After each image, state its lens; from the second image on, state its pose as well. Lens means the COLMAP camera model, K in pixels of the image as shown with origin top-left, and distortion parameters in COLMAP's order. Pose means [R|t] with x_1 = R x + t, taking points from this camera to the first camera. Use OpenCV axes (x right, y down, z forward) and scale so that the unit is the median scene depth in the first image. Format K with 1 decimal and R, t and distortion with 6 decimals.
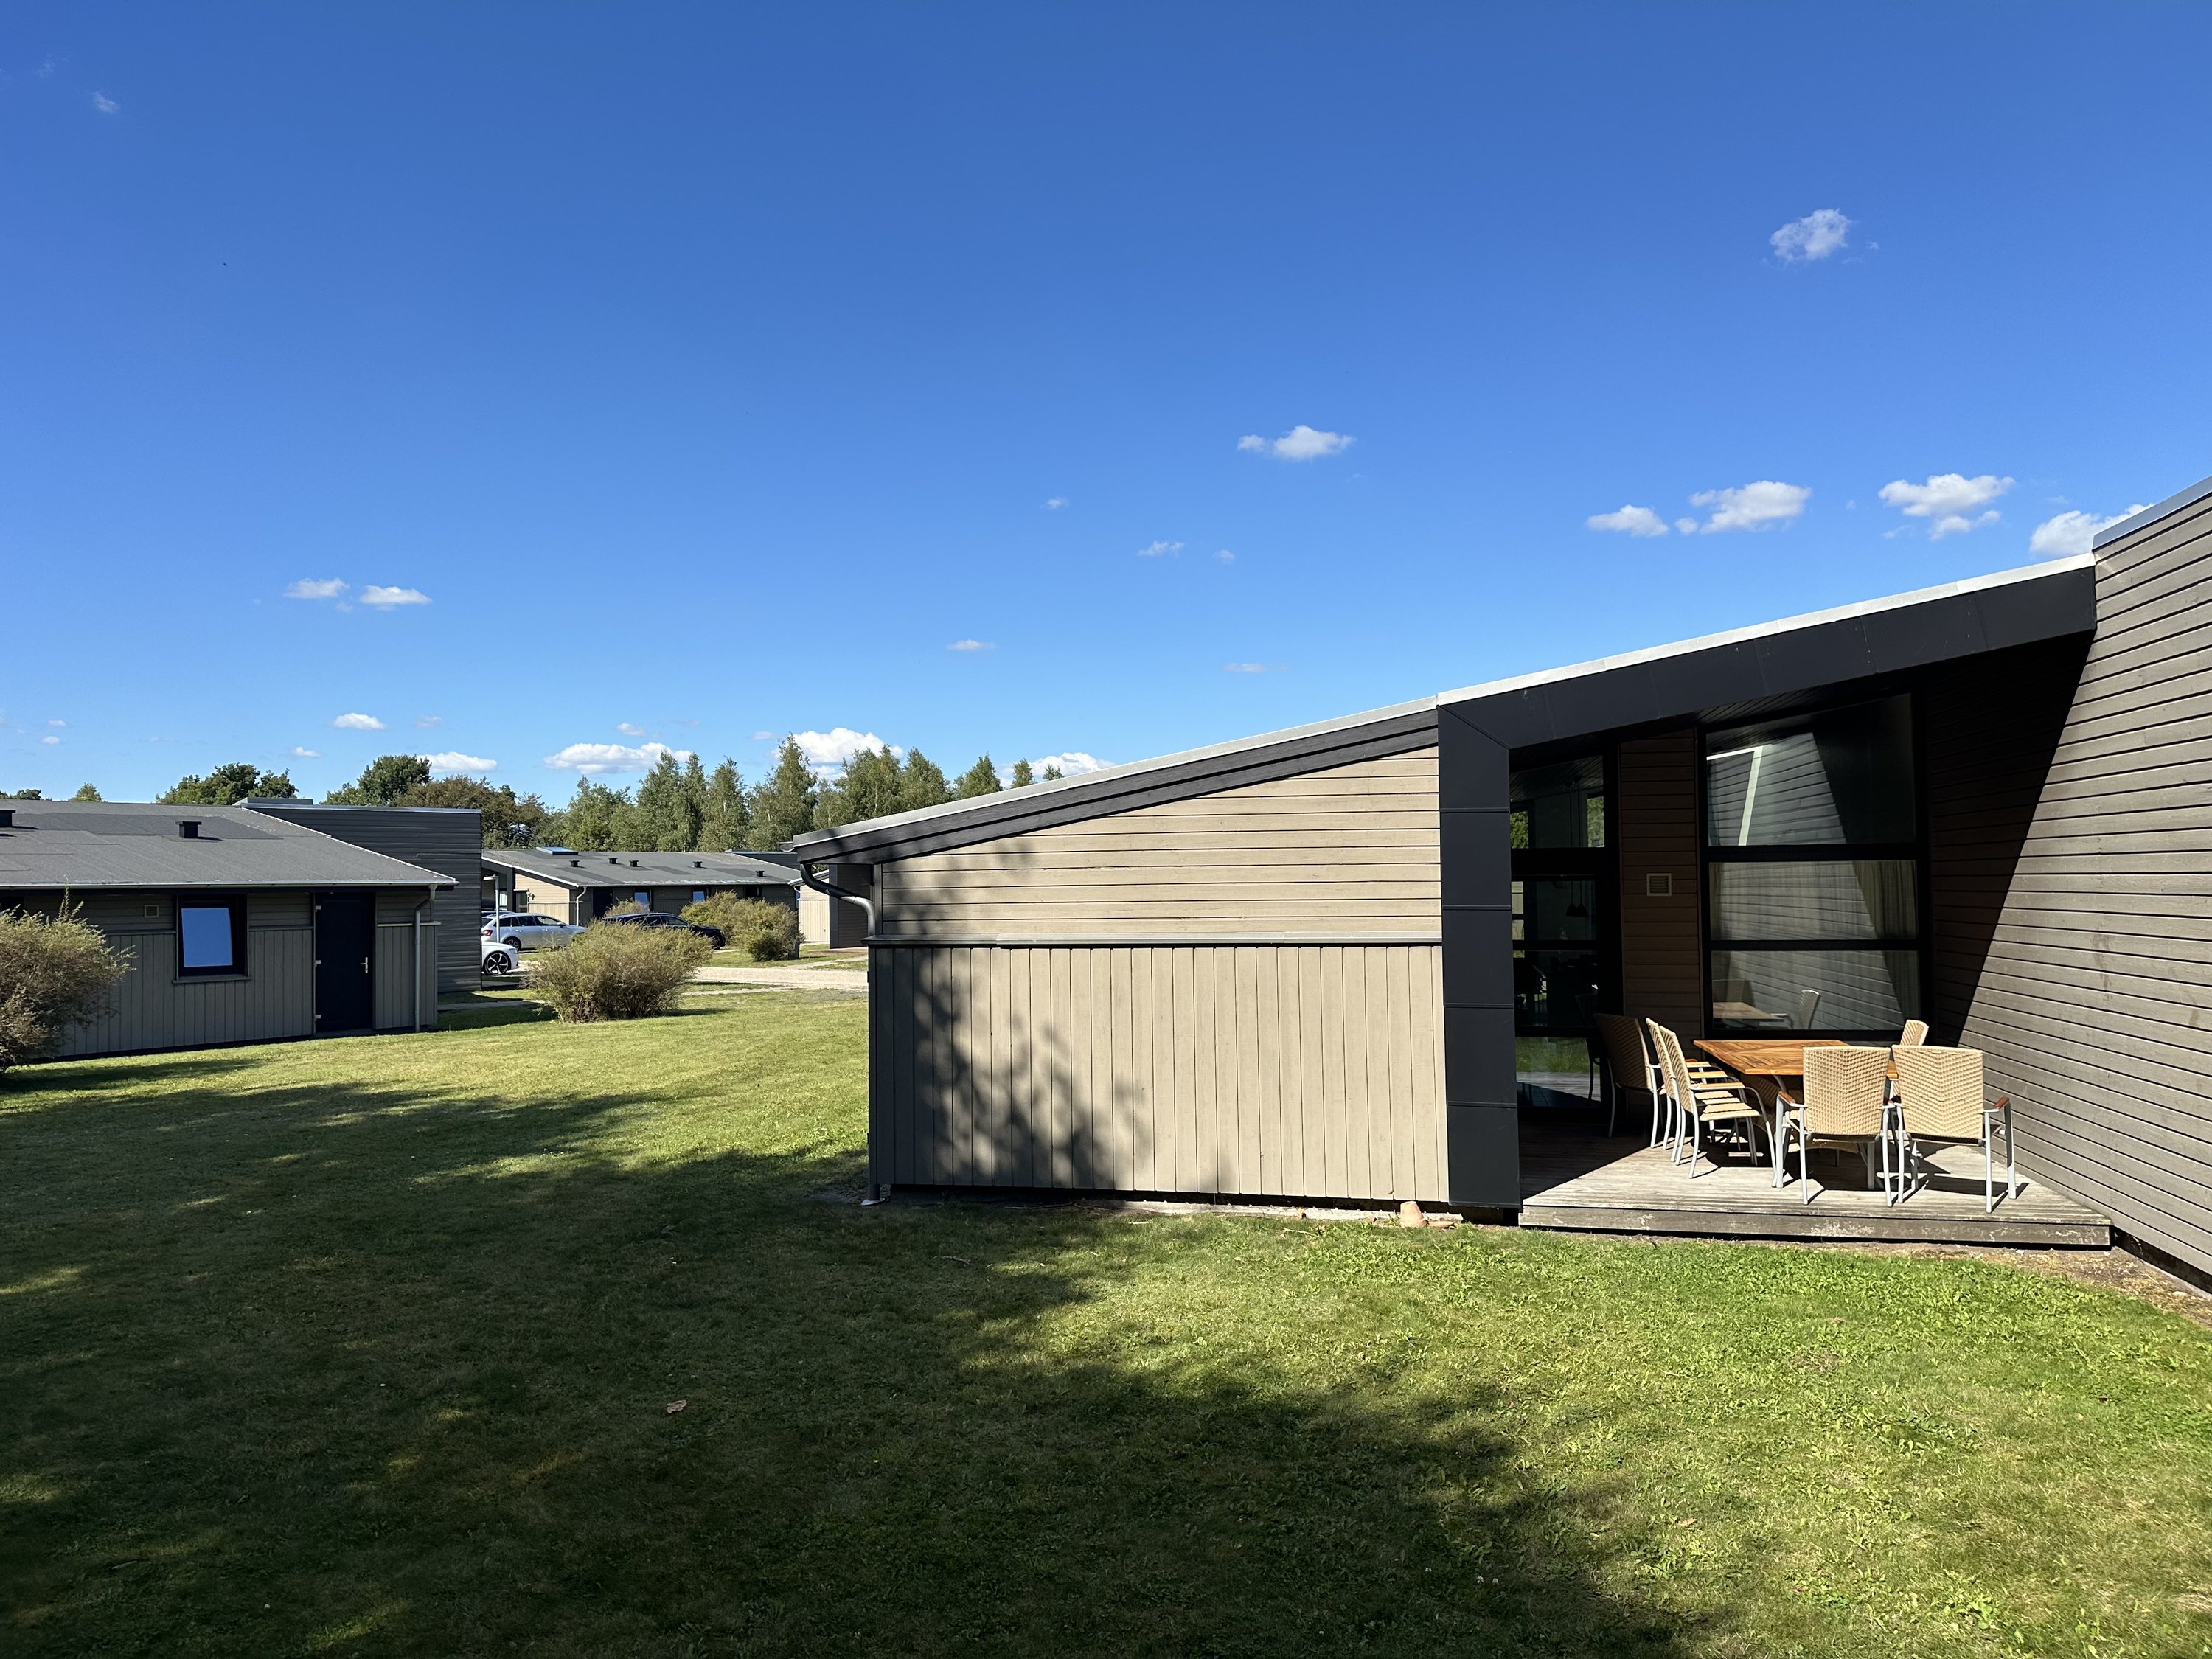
lens RADIAL K [[1542.6, 0, 1106.0], [0, 1542.6, 829.5], [0, 0, 1]] dist [0.005042, -0.003772]
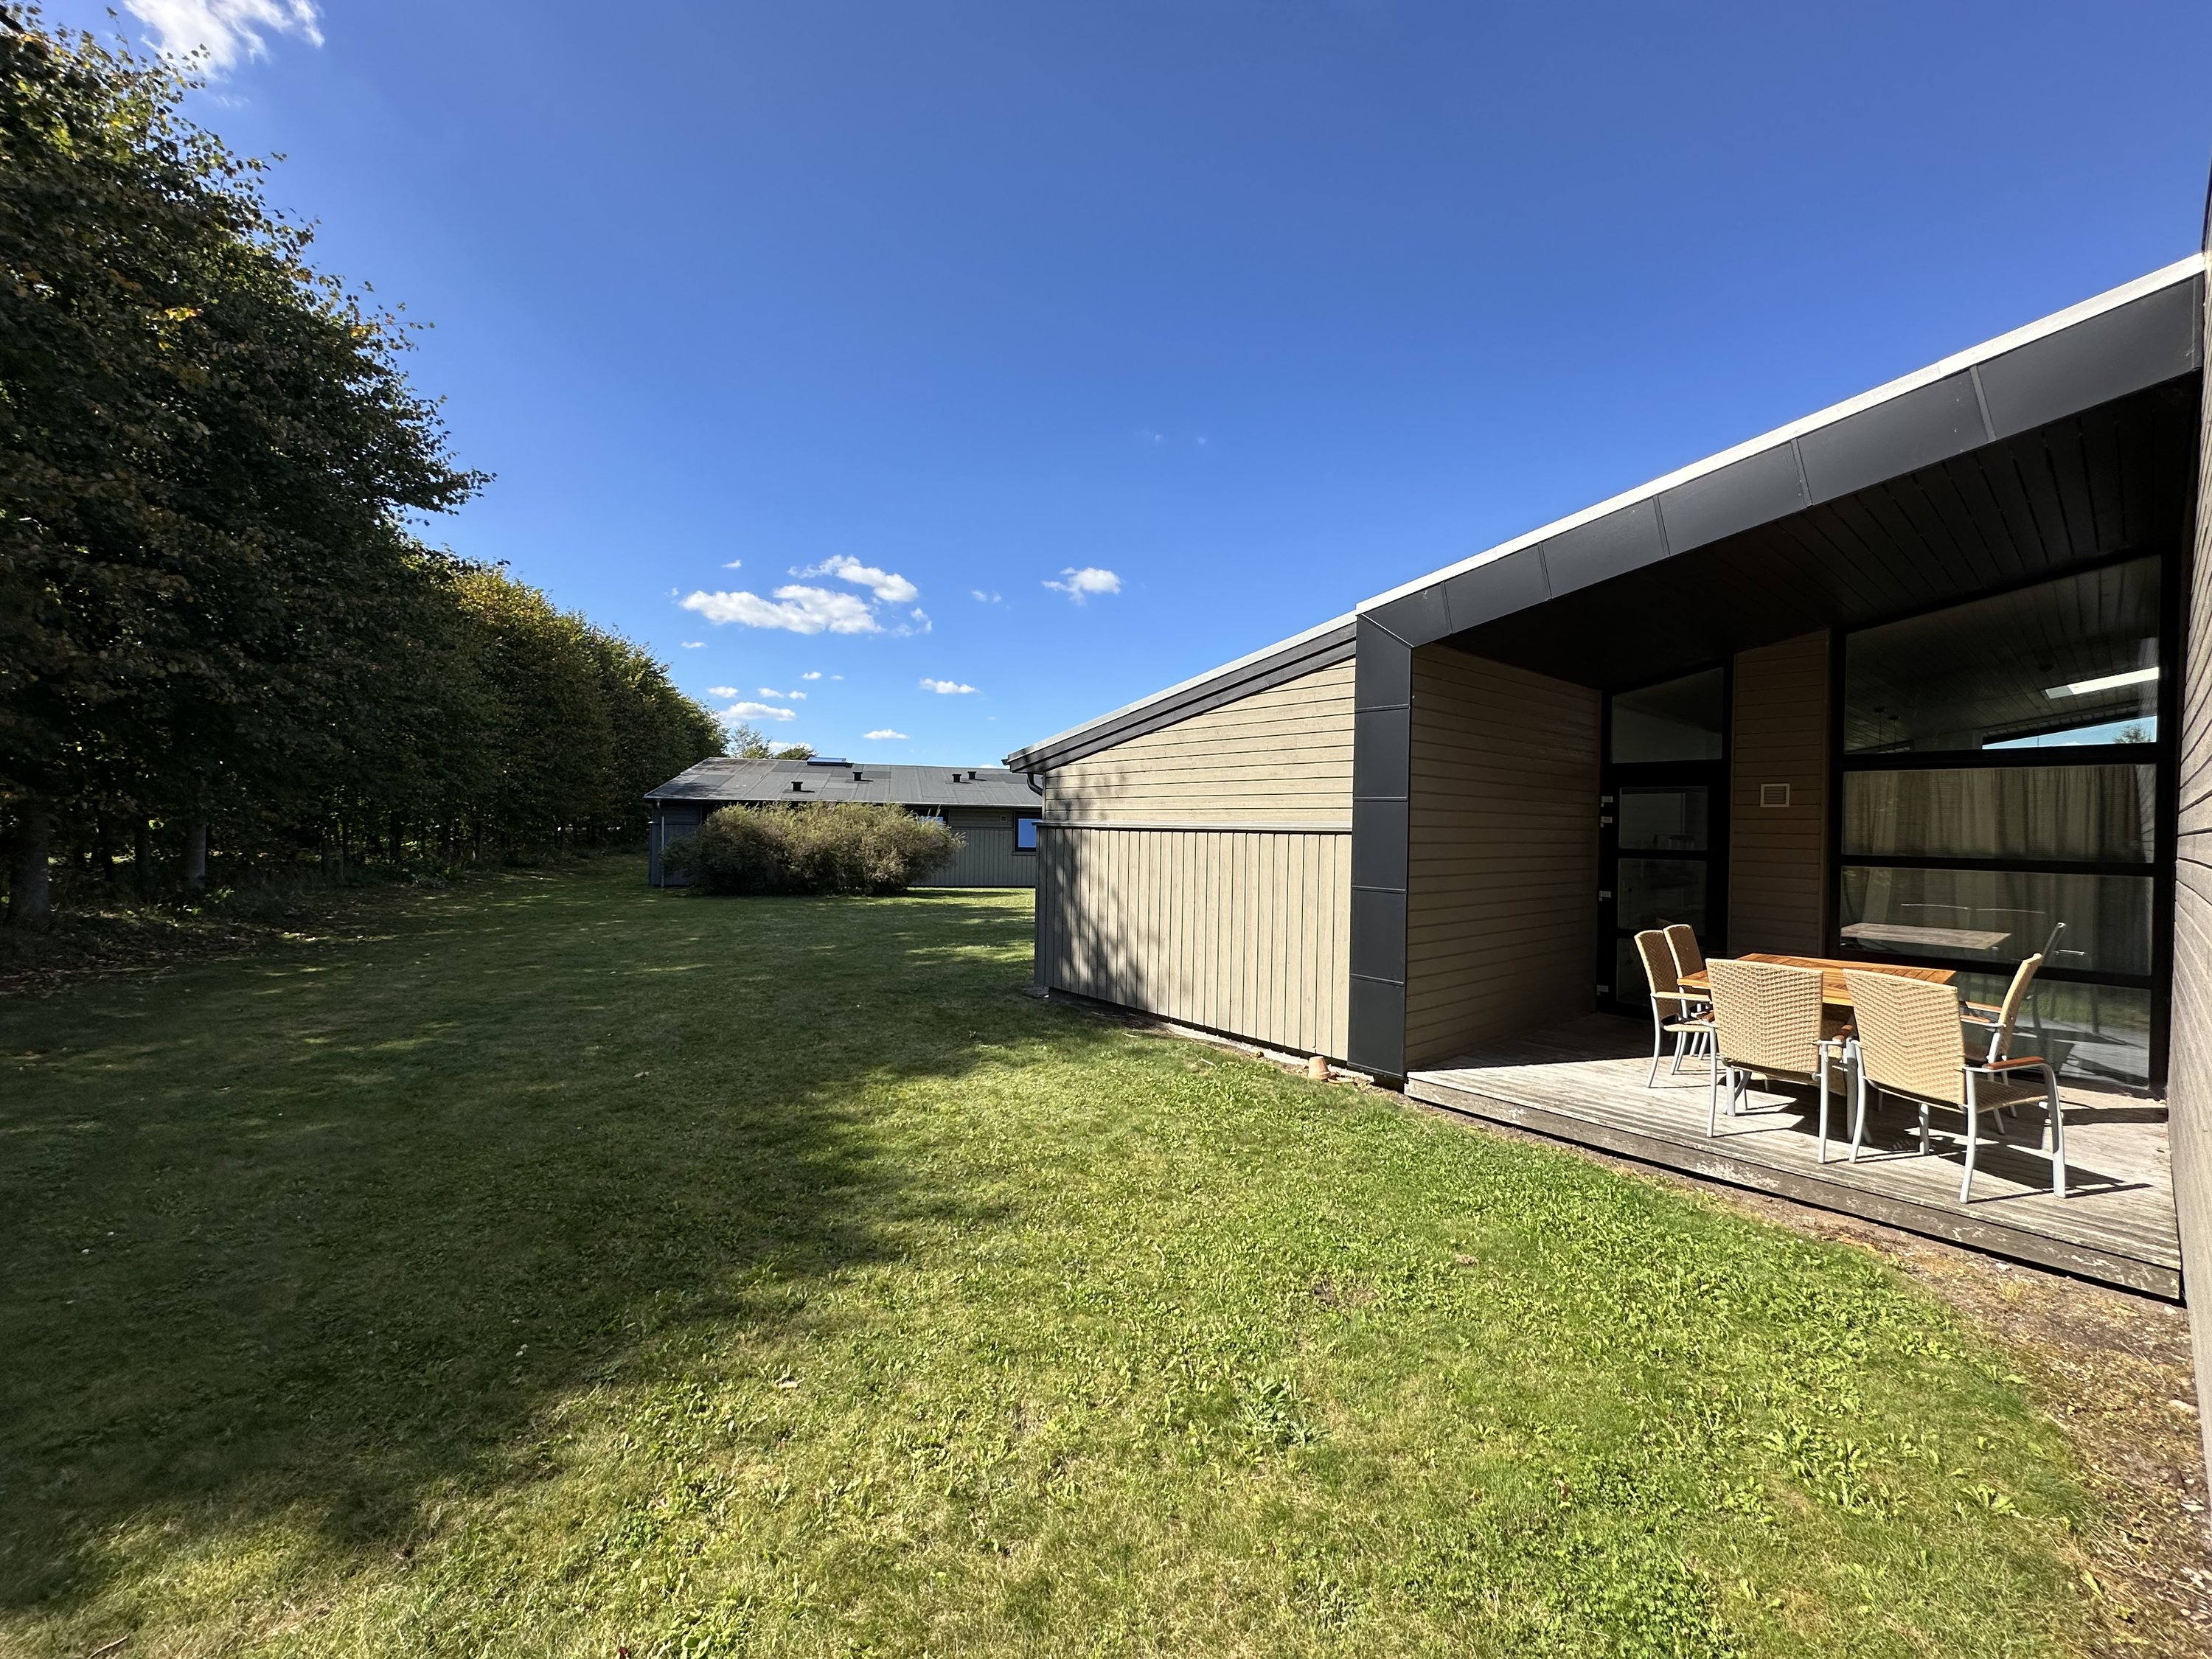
lens RADIAL K [[898.1, 0, 1106.0], [0, 898.1, 829.5], [0, 0, 1]] dist [-0.000447, 0.000533]
pose [[0.791549, 0.027305, -0.610496, 0.473727], [-0.003058, 0.999166, 0.040722, 0.045768], [0.611098, -0.030367, 0.790972, 0.377250]]
